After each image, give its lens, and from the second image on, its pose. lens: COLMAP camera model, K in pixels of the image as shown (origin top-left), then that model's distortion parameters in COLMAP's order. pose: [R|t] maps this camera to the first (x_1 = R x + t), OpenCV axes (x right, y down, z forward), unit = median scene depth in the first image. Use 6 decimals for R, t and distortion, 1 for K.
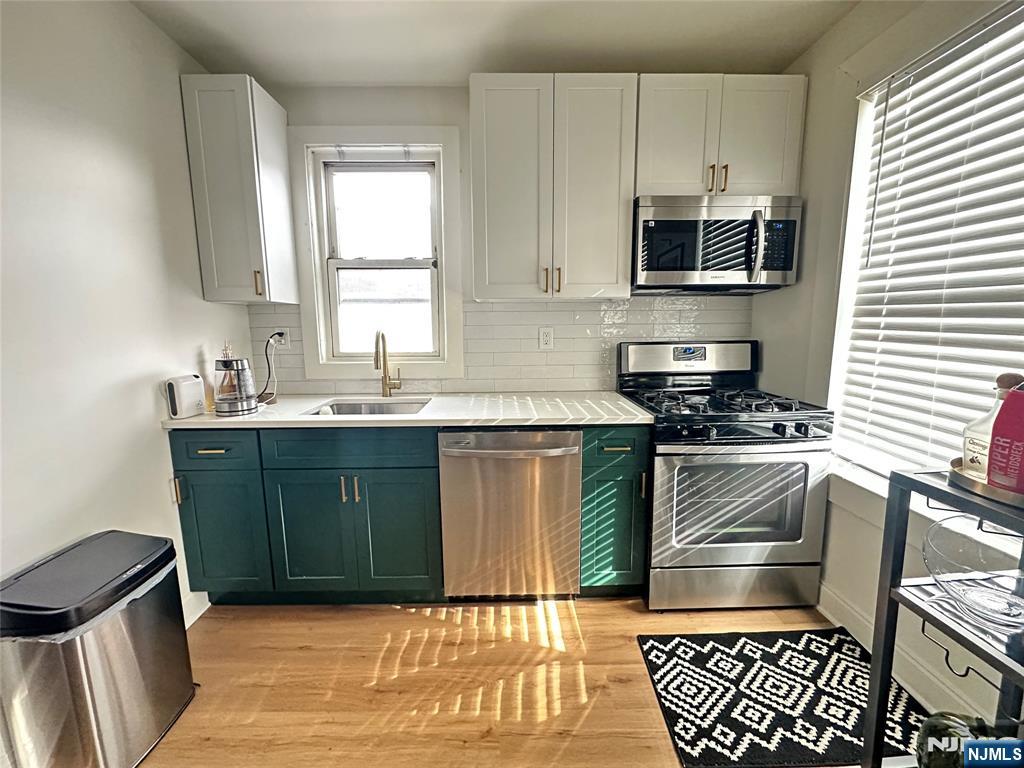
lens RADIAL K [[410.5, 0, 513.0], [0, 410.5, 383.9], [0, 0, 1]] dist [-0.001650, 0.000453]
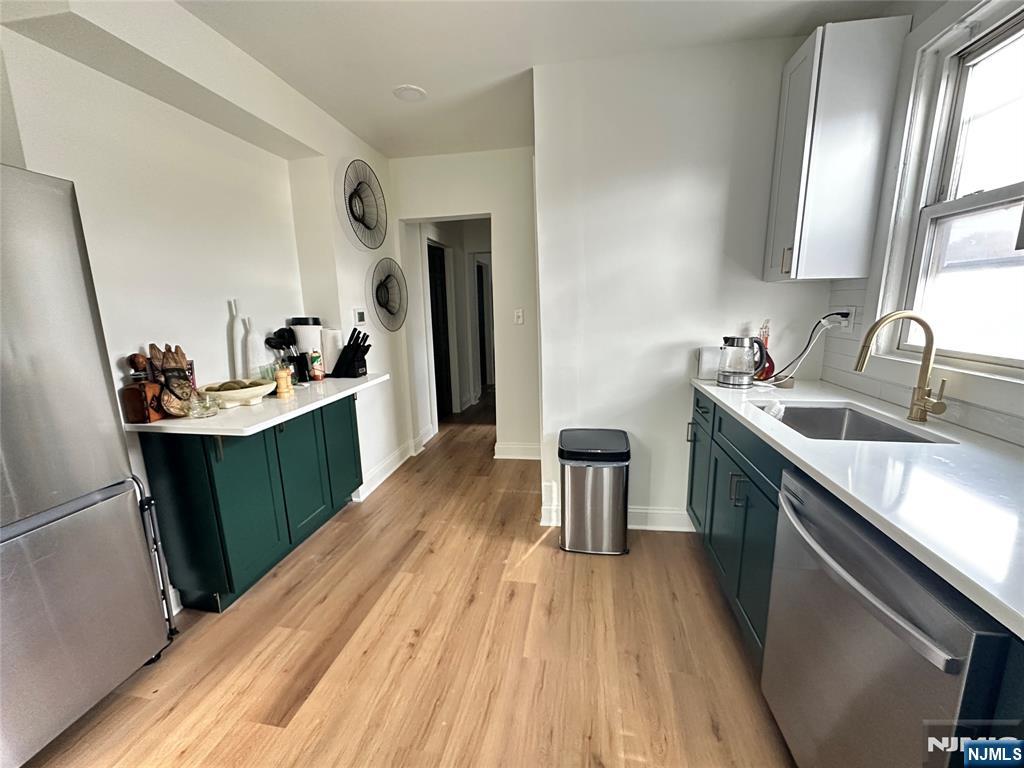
lens RADIAL K [[410.5, 0, 513.8], [0, 410.5, 385.9], [0, 0, 1]] dist [-0.001650, 0.000453]
pose [[-0.185878, 0.196575, -0.962709, 0.465096], [-0.127933, 0.966601, 0.222071, -0.091240], [0.974209, 0.164440, -0.154521, 0.558893]]
